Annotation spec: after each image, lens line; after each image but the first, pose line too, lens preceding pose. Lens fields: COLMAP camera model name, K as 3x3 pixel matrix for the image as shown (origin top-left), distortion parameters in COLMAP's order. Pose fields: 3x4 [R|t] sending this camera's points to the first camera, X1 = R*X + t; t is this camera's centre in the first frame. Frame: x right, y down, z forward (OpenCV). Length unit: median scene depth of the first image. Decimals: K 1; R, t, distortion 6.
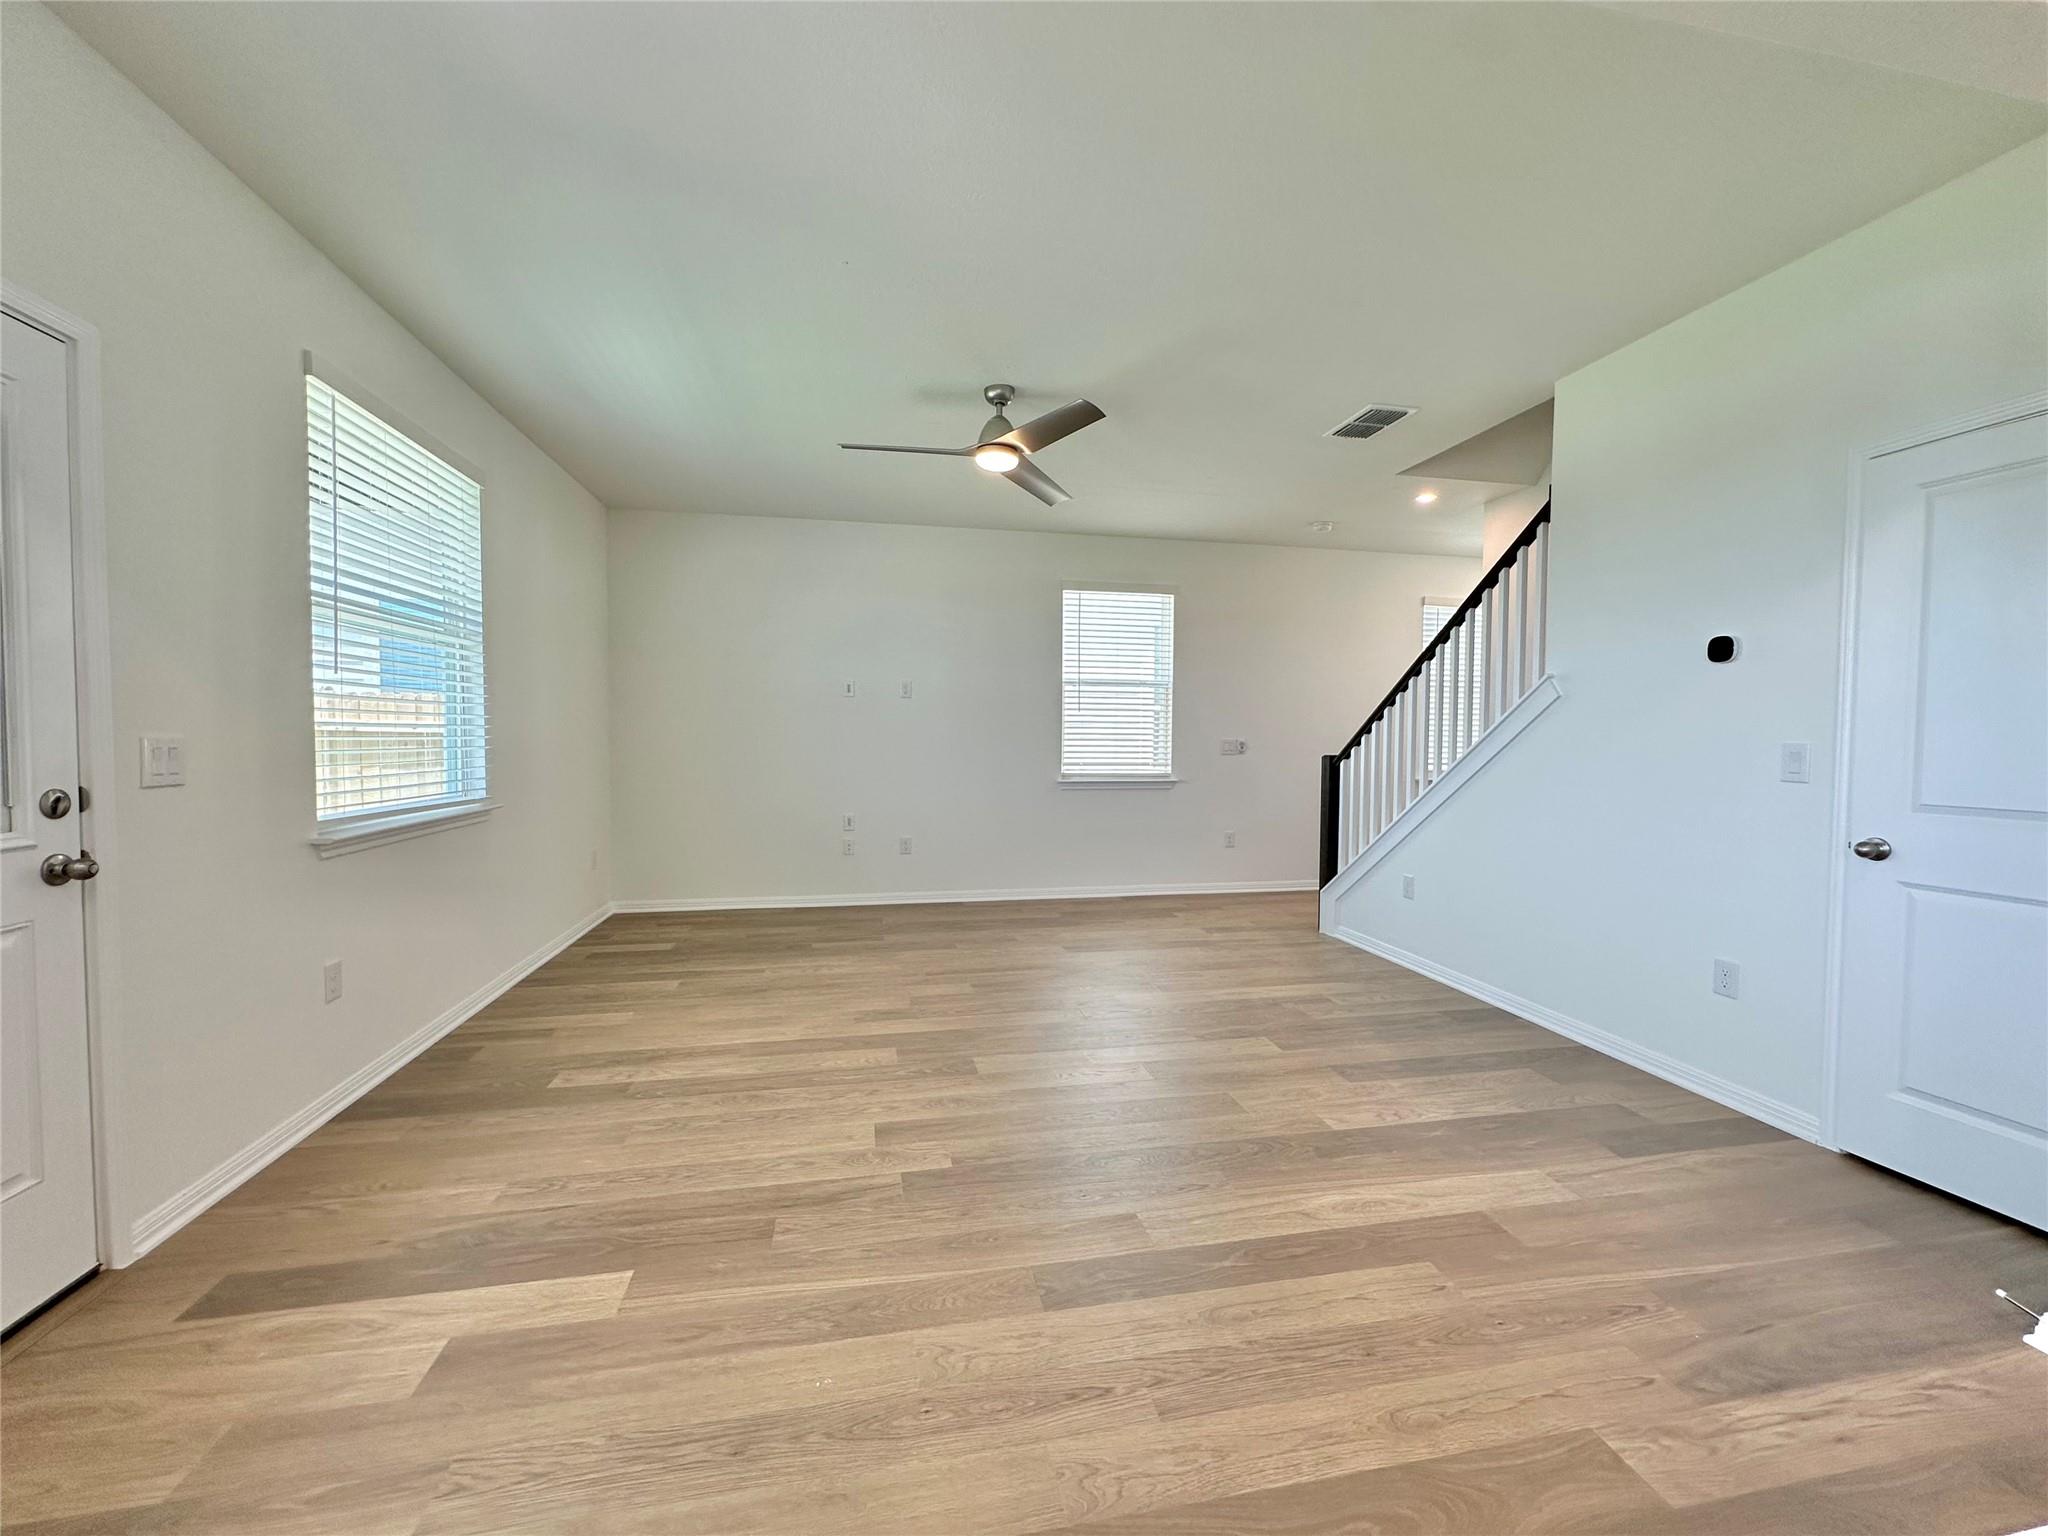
lens RADIAL K [[819.2, 0, 1025.8], [0, 819.2, 762.9], [0, 0, 1]] dist [-0.001386, -0.000444]
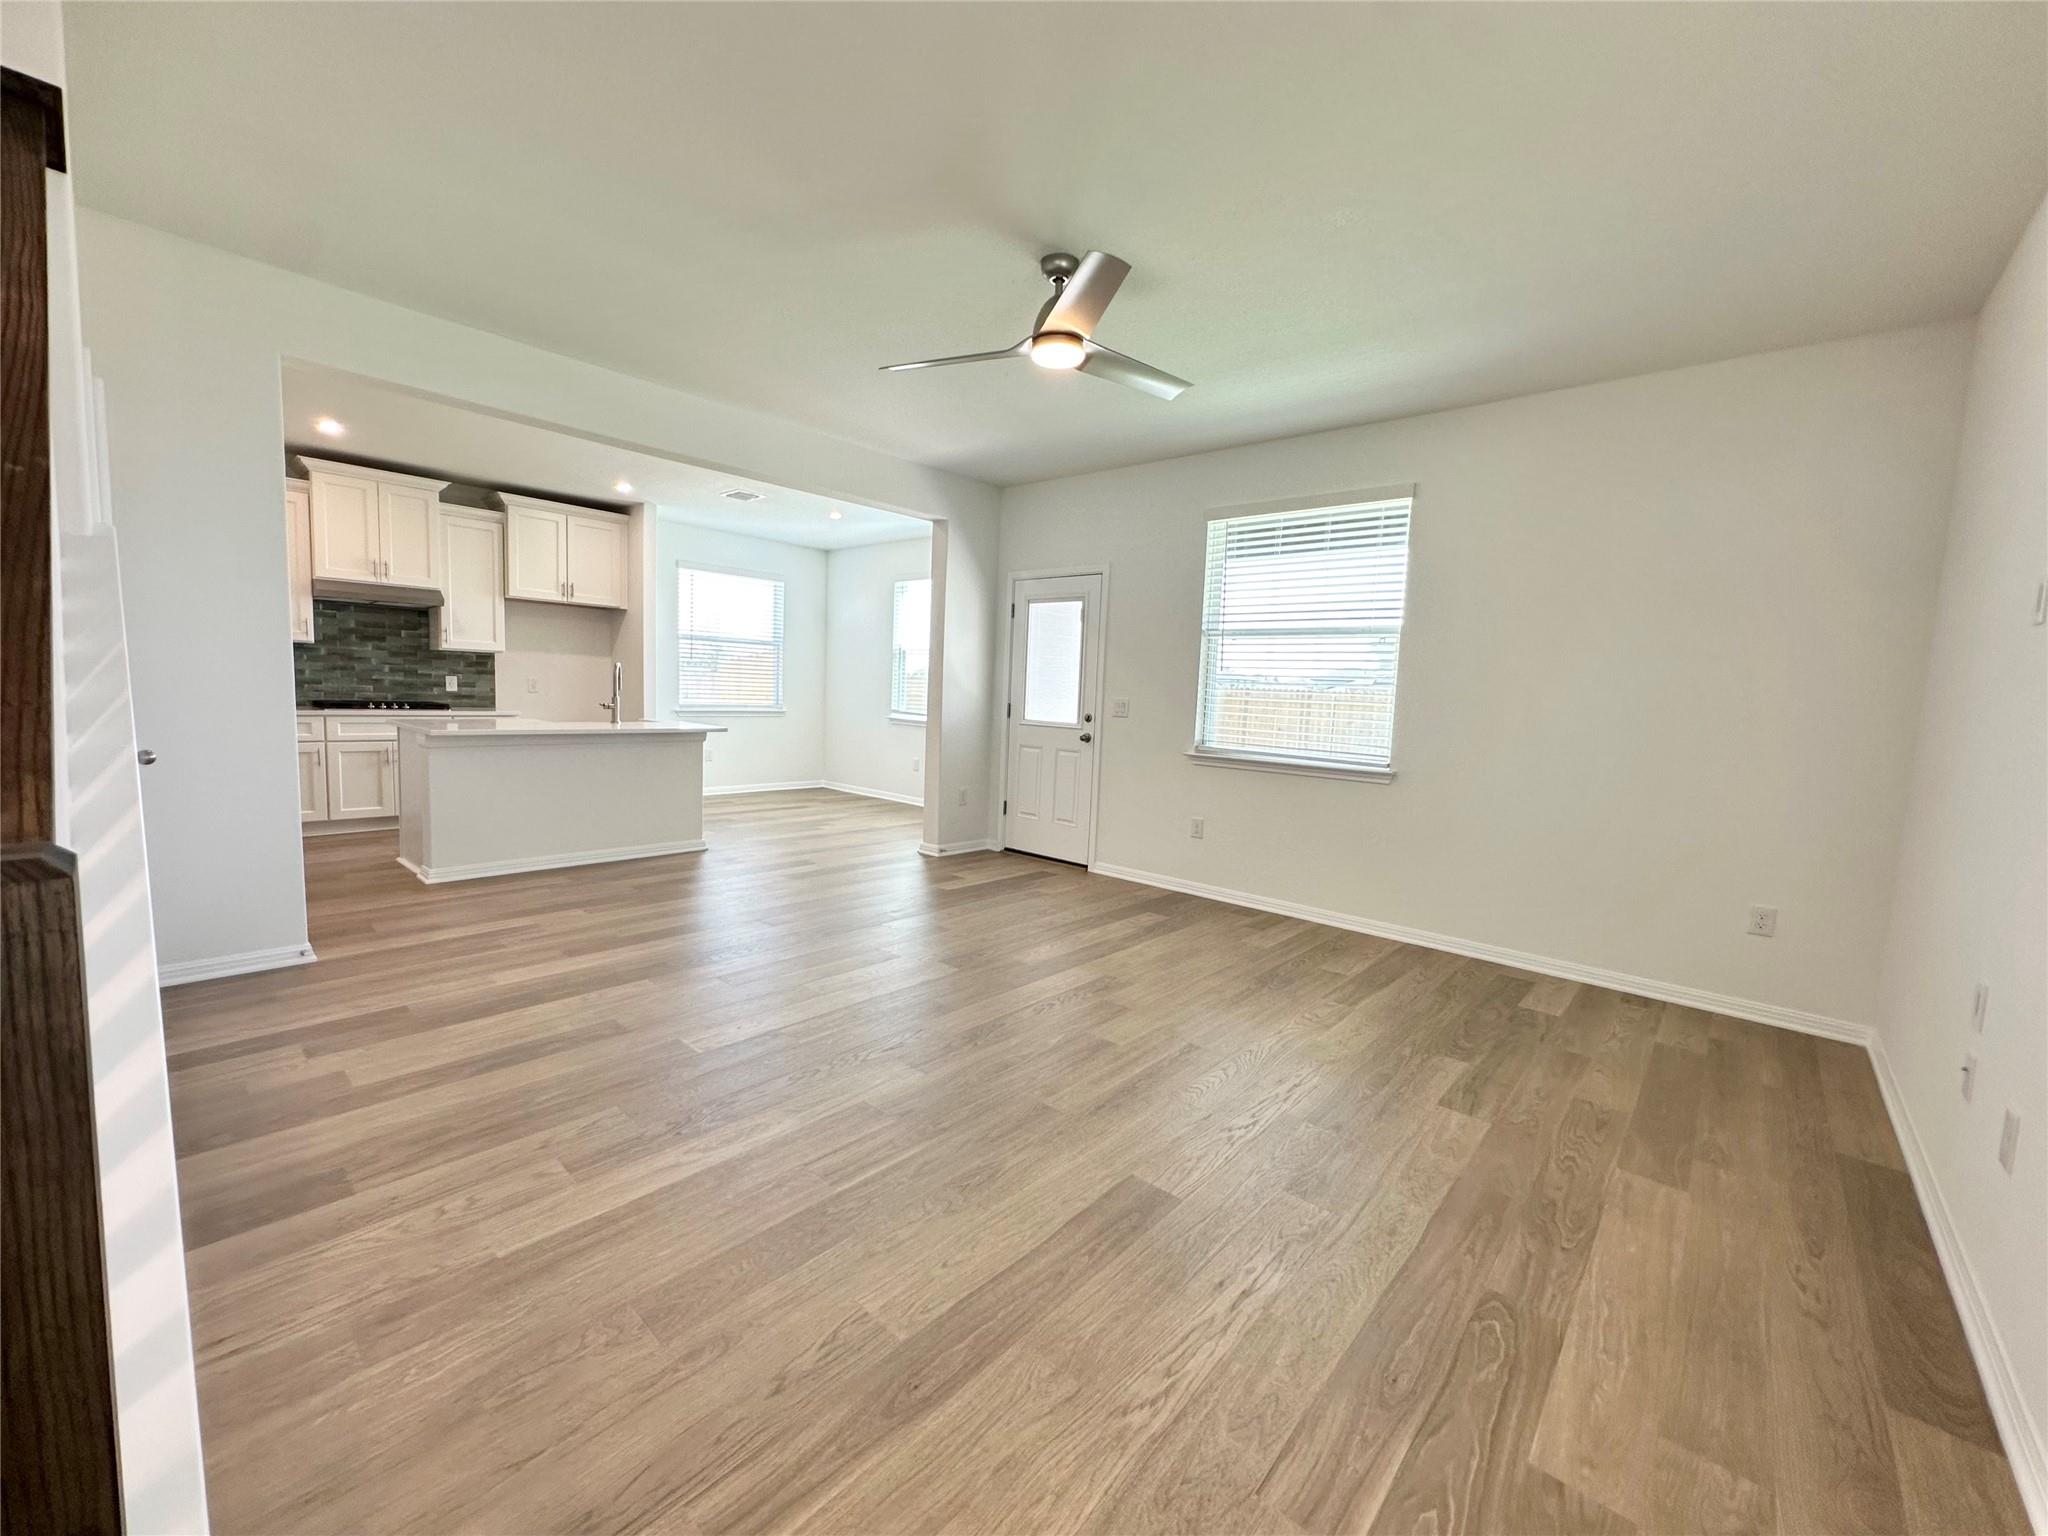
lens RADIAL K [[819.2, 0, 1025.8], [0, 819.2, 762.9], [0, 0, 1]] dist [-0.001386, -0.000444]
pose [[-0.798424, 0.014419, -0.601923, 0.593073], [-0.067355, 0.991299, 0.113089, -0.073584], [0.598317, 0.130836, -0.790506, 2.062542]]
